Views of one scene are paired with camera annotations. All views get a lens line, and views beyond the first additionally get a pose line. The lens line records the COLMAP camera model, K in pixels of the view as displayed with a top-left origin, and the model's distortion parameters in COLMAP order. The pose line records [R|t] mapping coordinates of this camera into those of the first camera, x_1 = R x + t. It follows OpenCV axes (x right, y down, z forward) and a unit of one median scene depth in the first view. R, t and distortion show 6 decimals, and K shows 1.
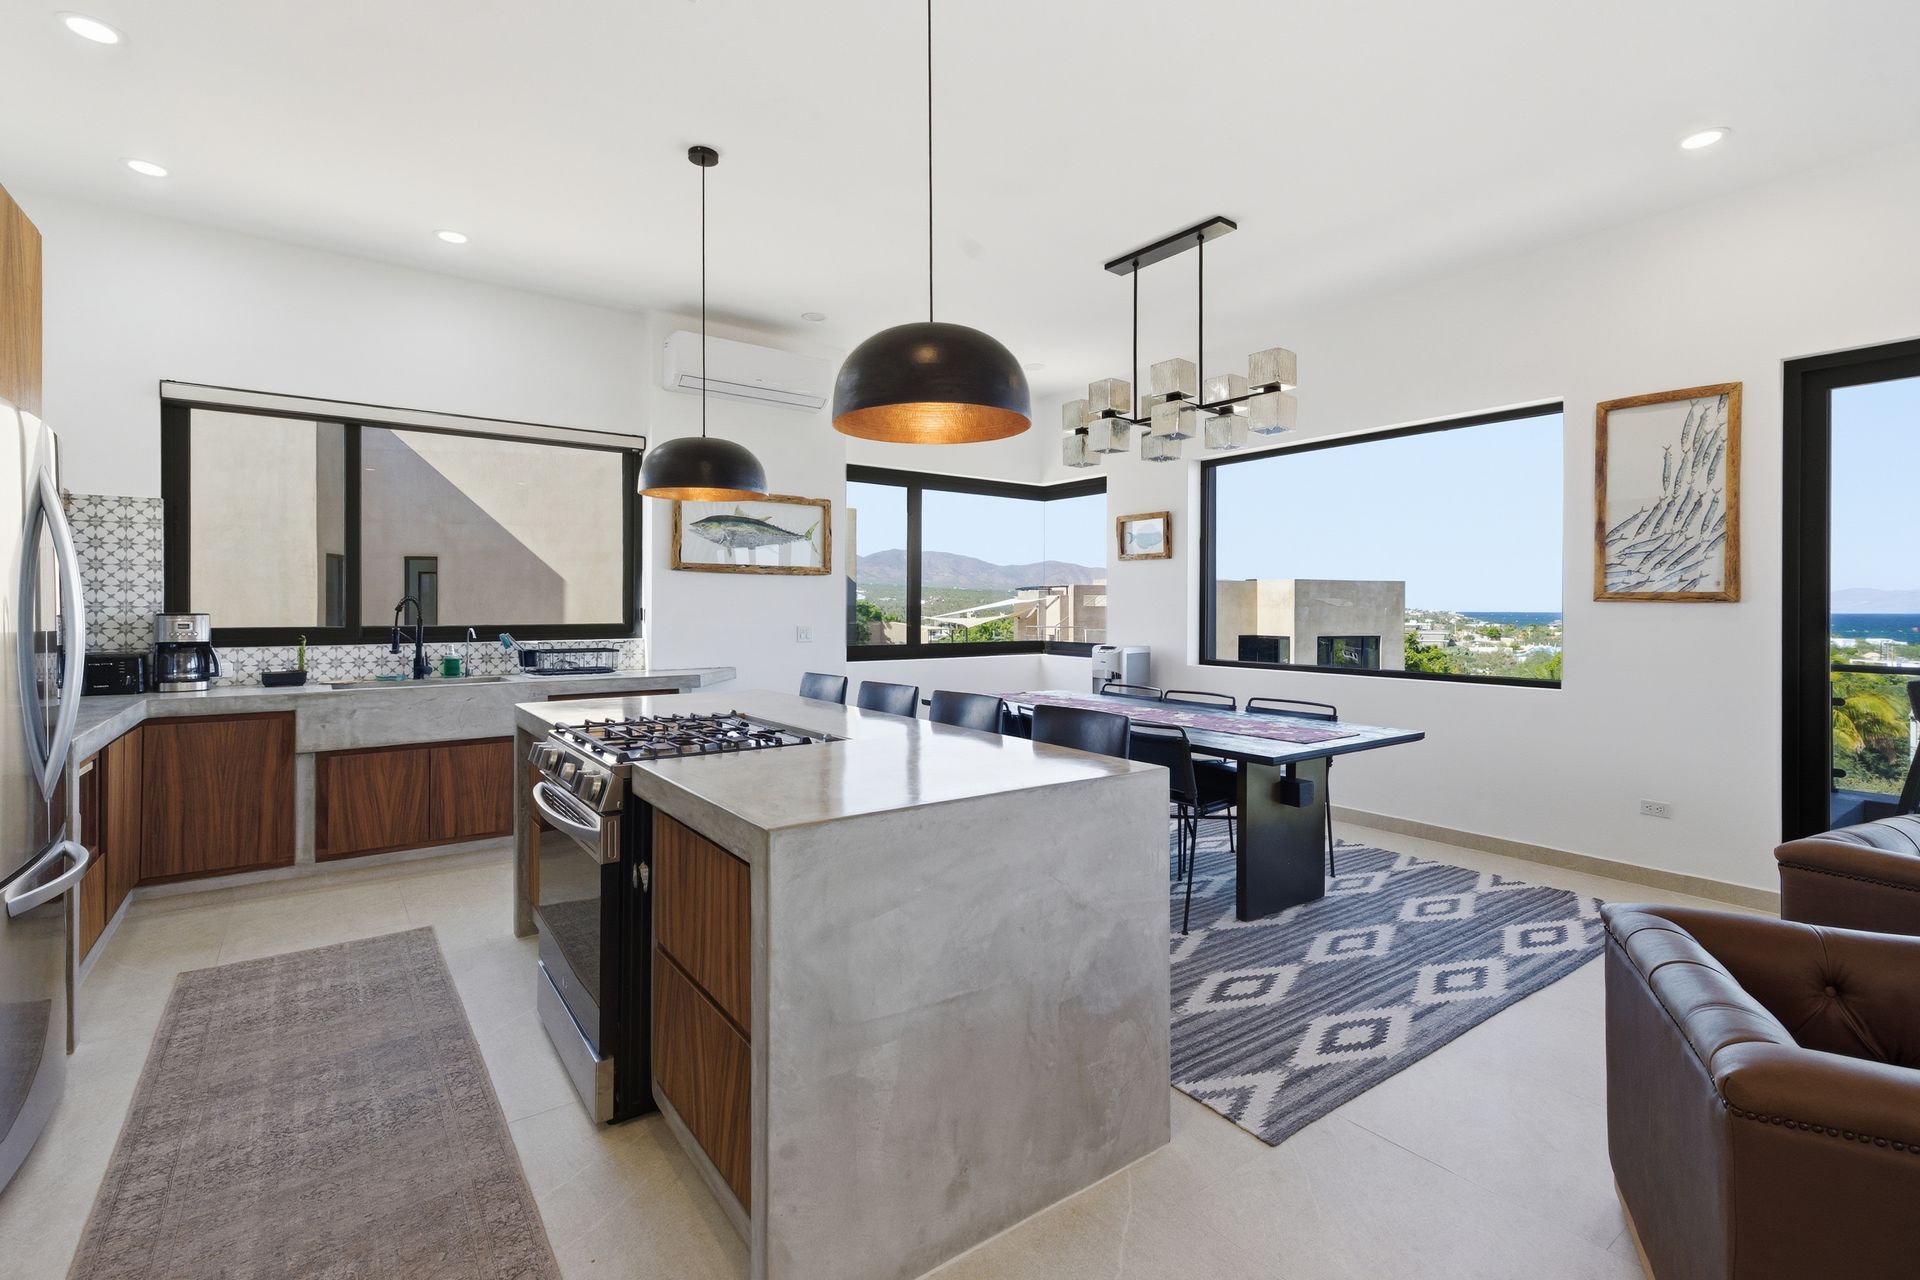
lens RADIAL K [[879.4, 0, 960.6], [0, 879.4, 616.0], [0, 0, 1]] dist [0.006813, 0.000175]
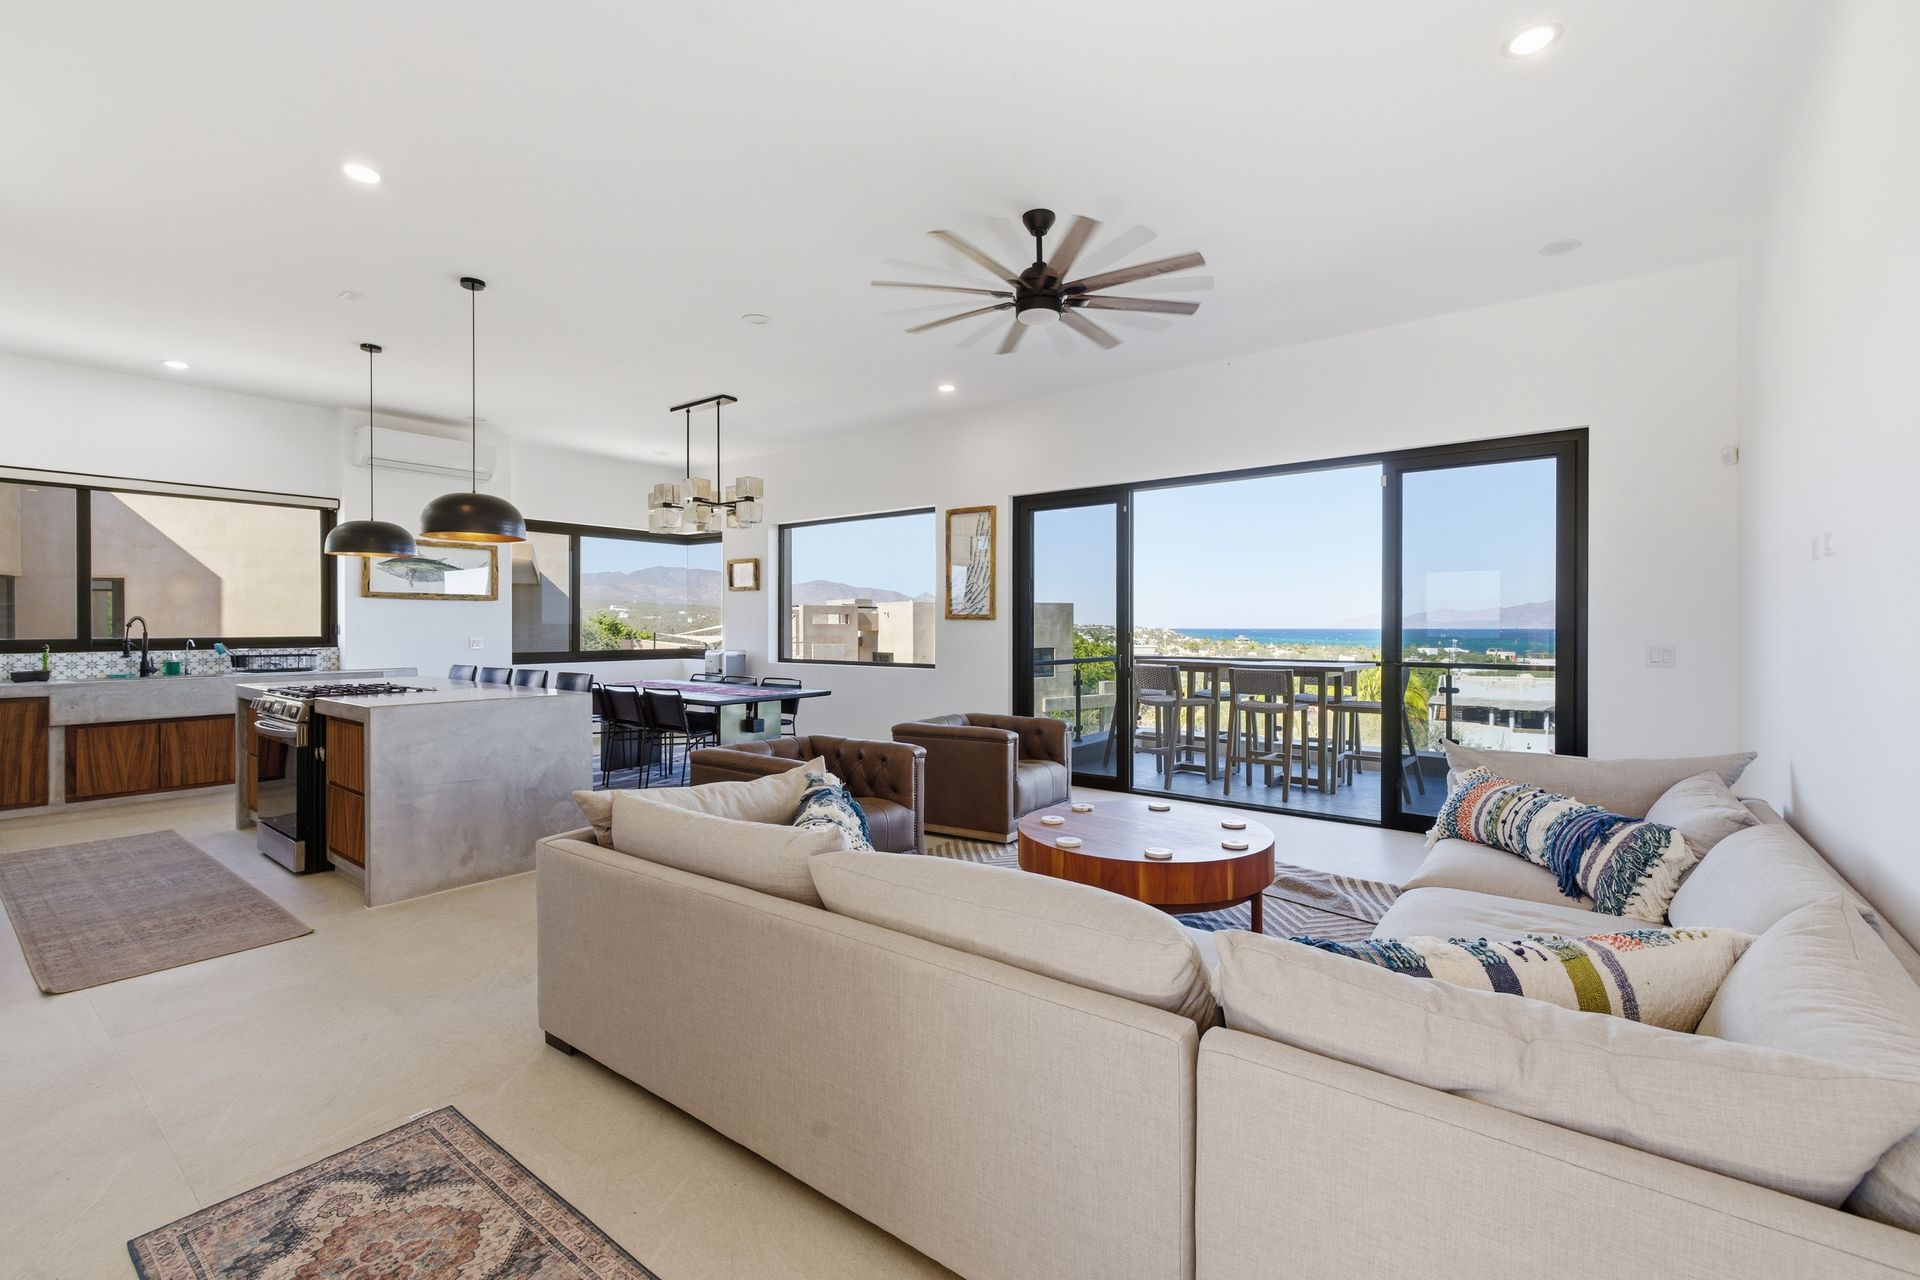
lens RADIAL K [[842.8, 0, 960.0], [0, 842.8, 633.6], [0, 0, 1]] dist [0.005590, 0.000653]
pose [[0.964506, -0.005322, 0.264006, 0.283257], [0.005381, 0.999985, 0.000497, 0.011266], [-0.264005, 0.000941, 0.964521, -0.658884]]
